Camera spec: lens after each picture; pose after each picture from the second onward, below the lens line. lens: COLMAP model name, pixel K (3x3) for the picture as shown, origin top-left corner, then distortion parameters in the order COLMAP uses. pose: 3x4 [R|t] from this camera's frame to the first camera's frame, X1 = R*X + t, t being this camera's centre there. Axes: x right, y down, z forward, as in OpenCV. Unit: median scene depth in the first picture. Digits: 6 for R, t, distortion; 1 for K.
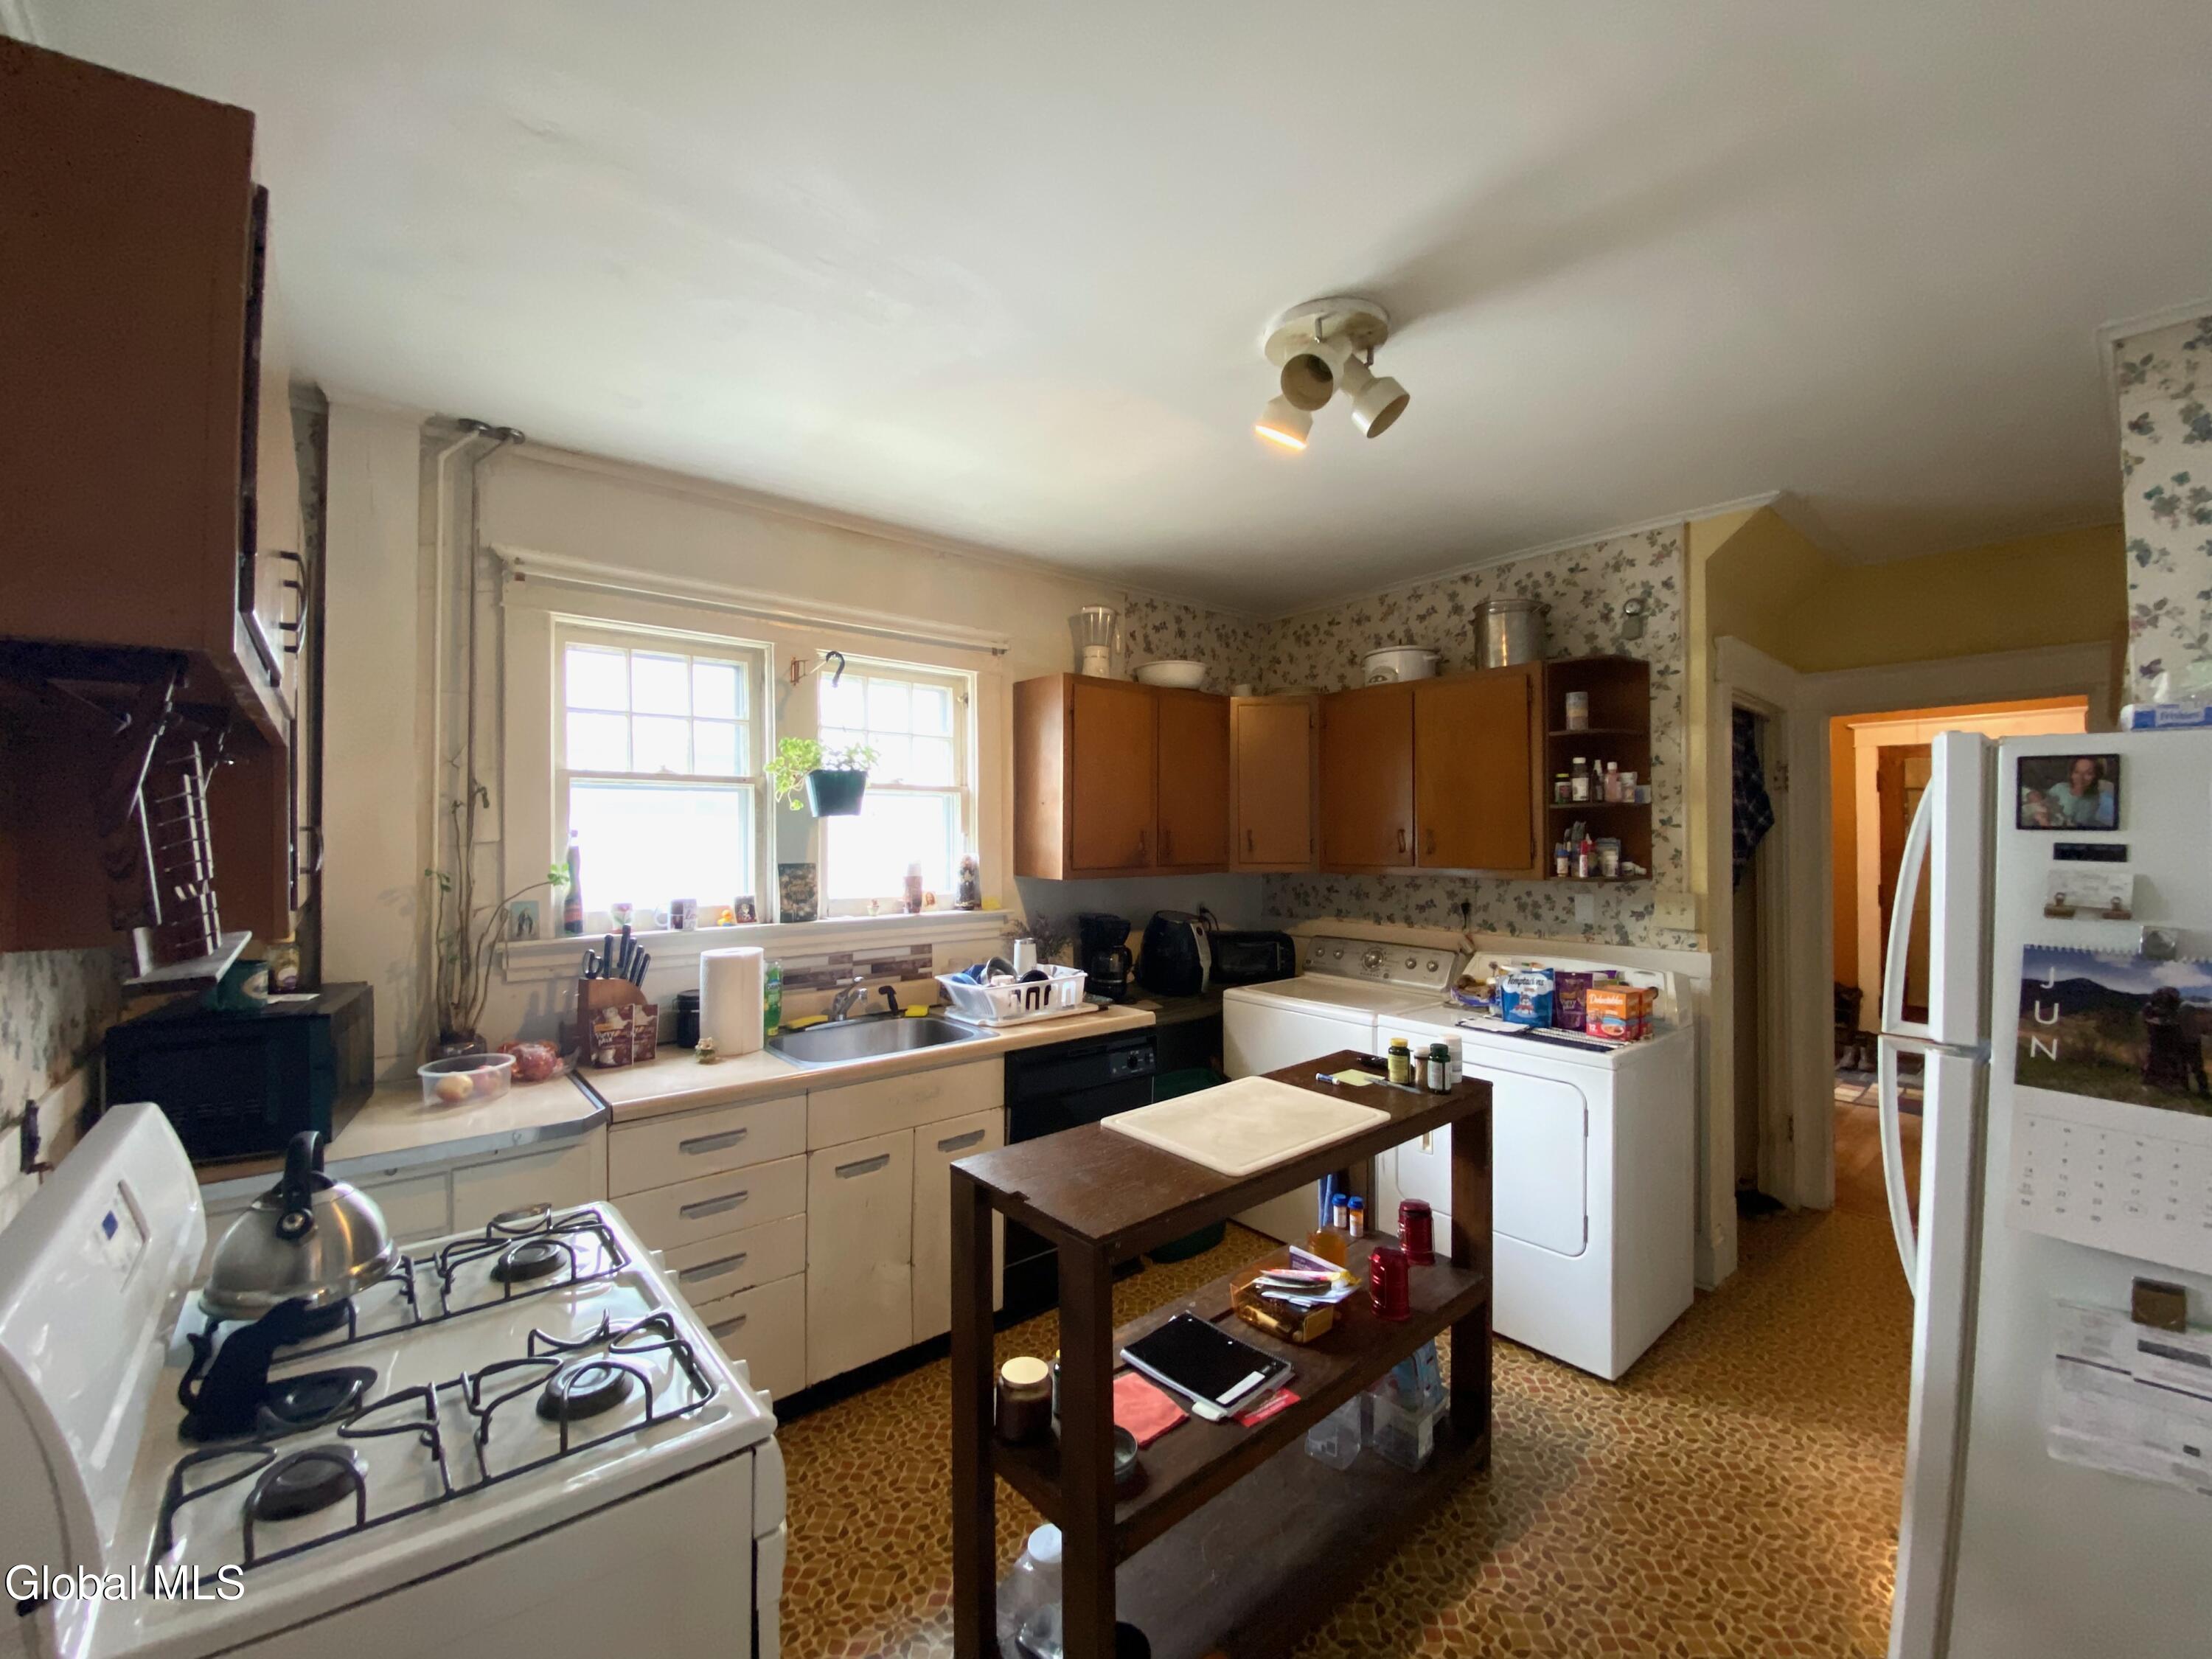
lens RADIAL K [[908.1, 0, 1107.1], [0, 908.1, 820.4], [0, 0, 1]] dist [-0.001642, -0.003949]
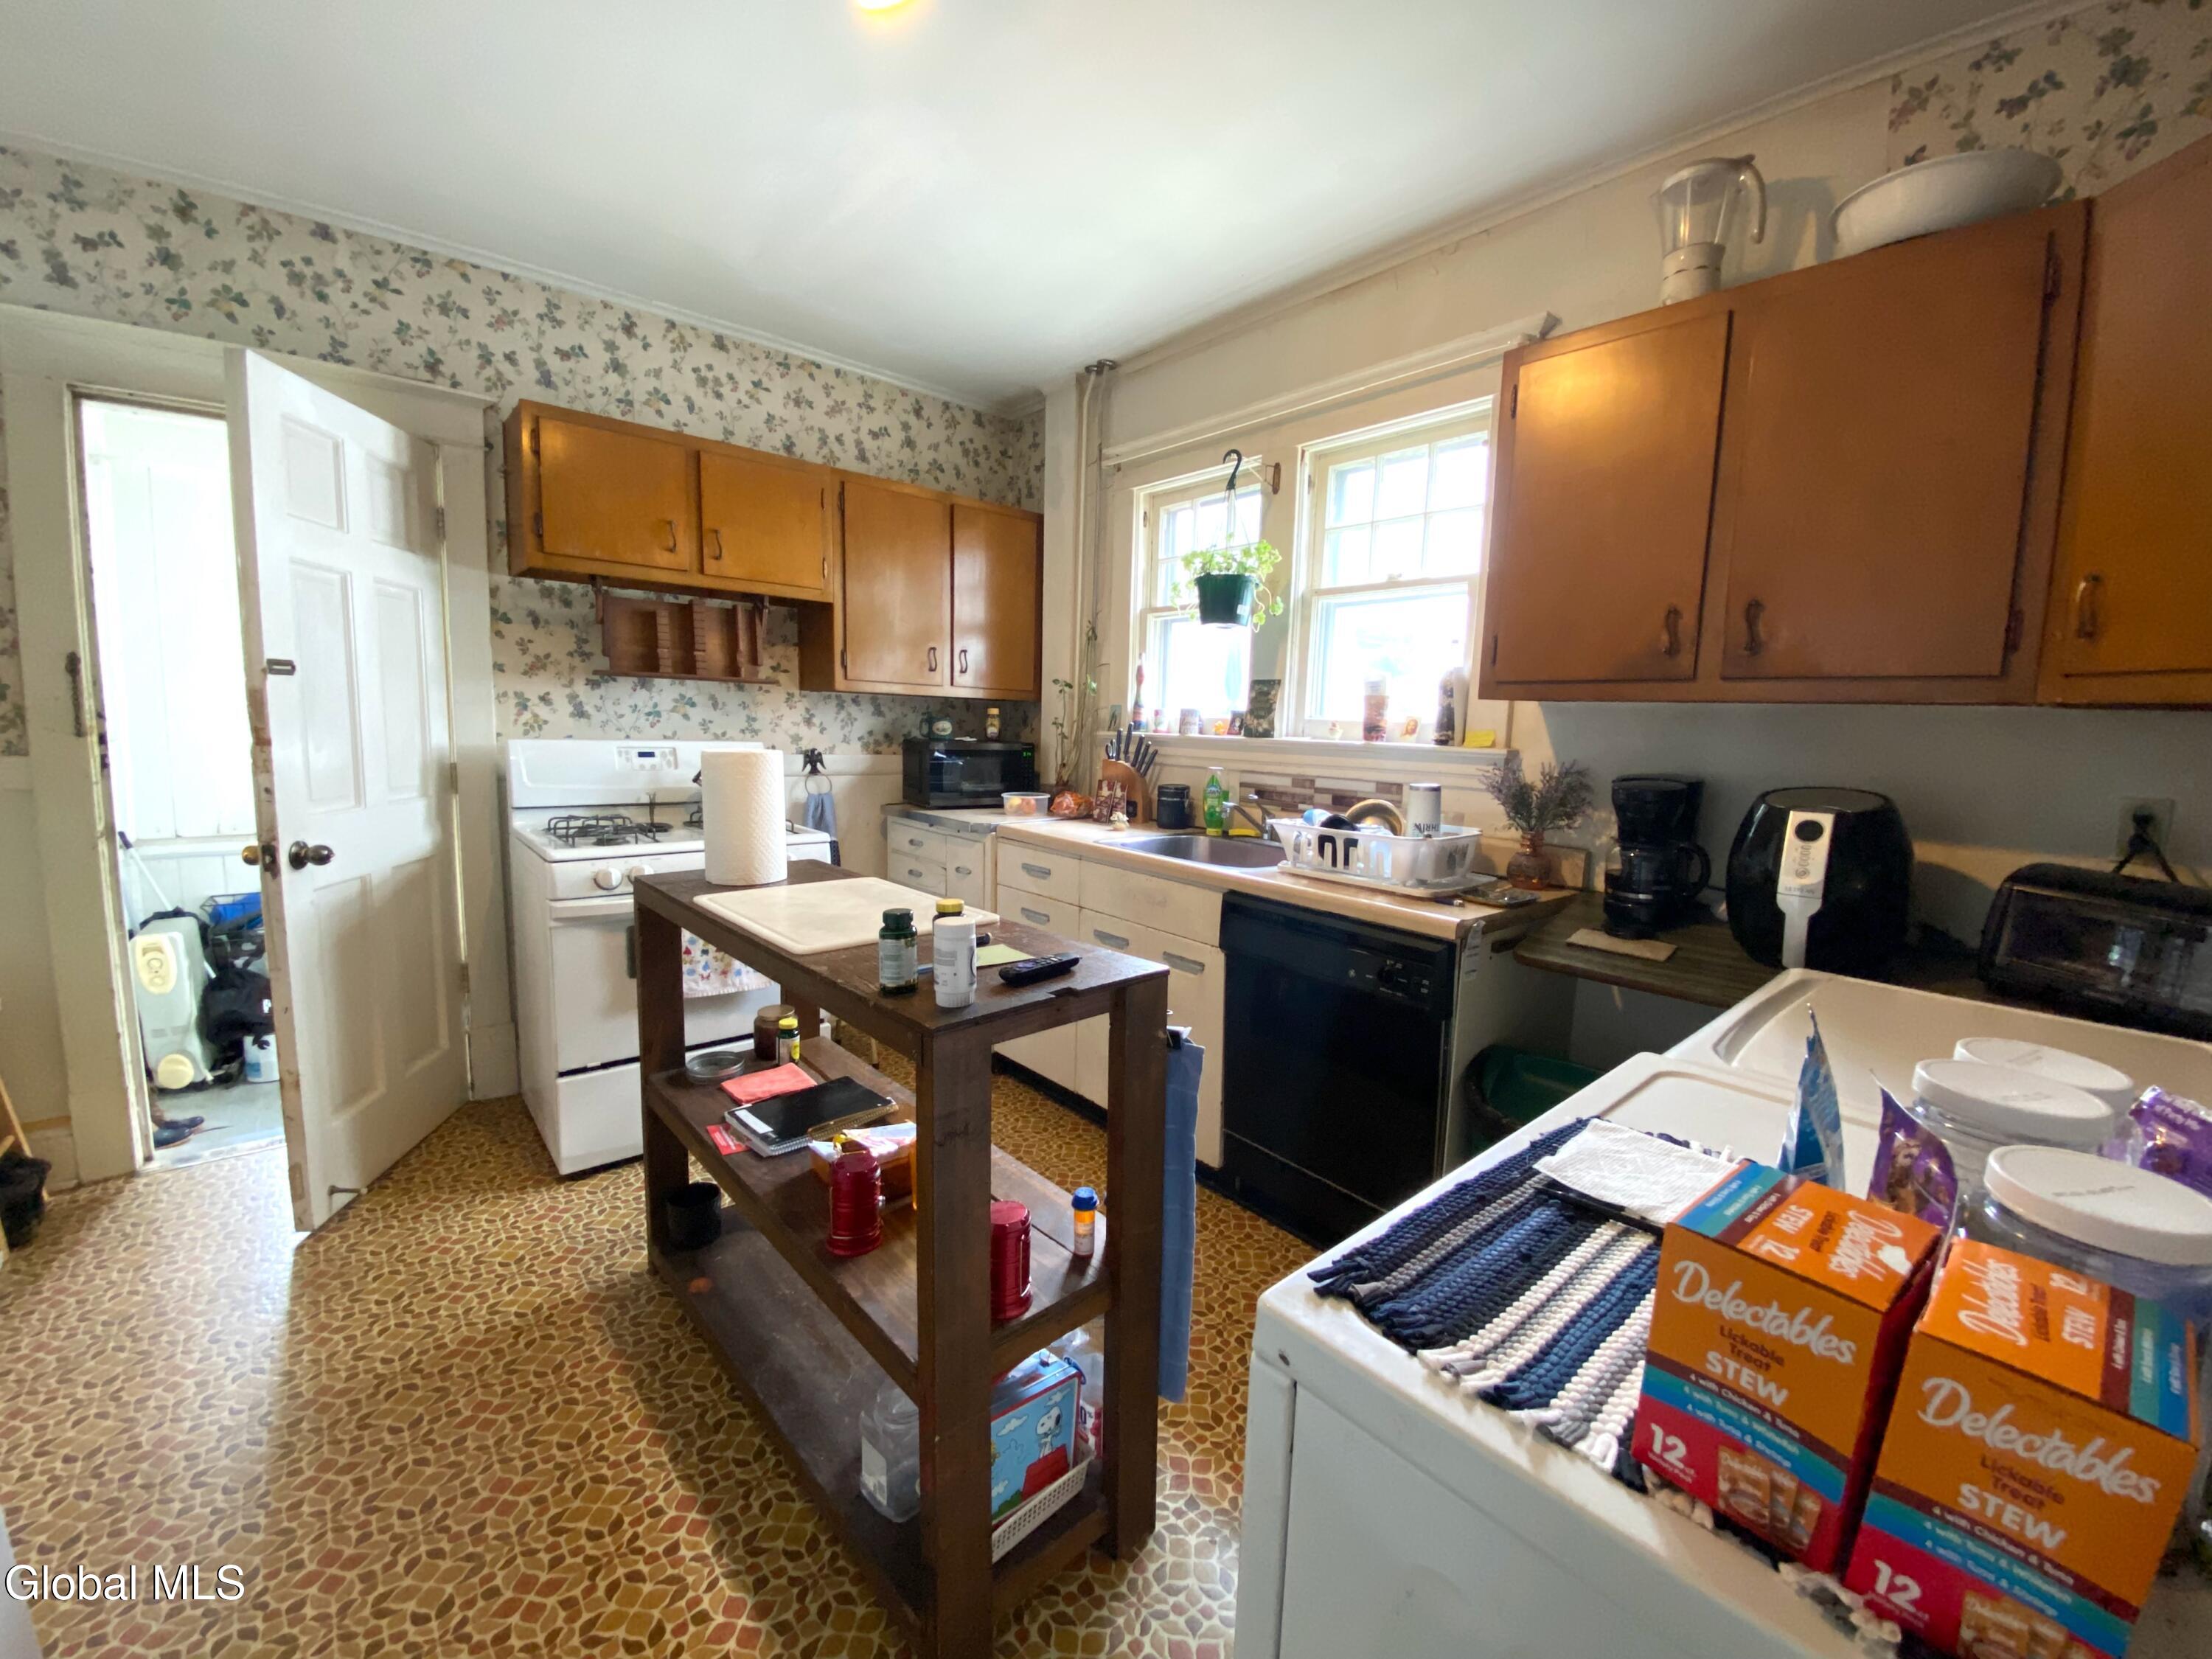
lens RADIAL K [[908.1, 0, 1108.5], [0, 908.1, 835.8], [0, 0, 1]] dist [-0.001642, -0.003949]
pose [[0.012743, 0.129847, -0.991452, 0.741933], [-0.020186, 0.991364, 0.129576, 0.102117], [0.999715, 0.018363, 0.015254, 0.899902]]
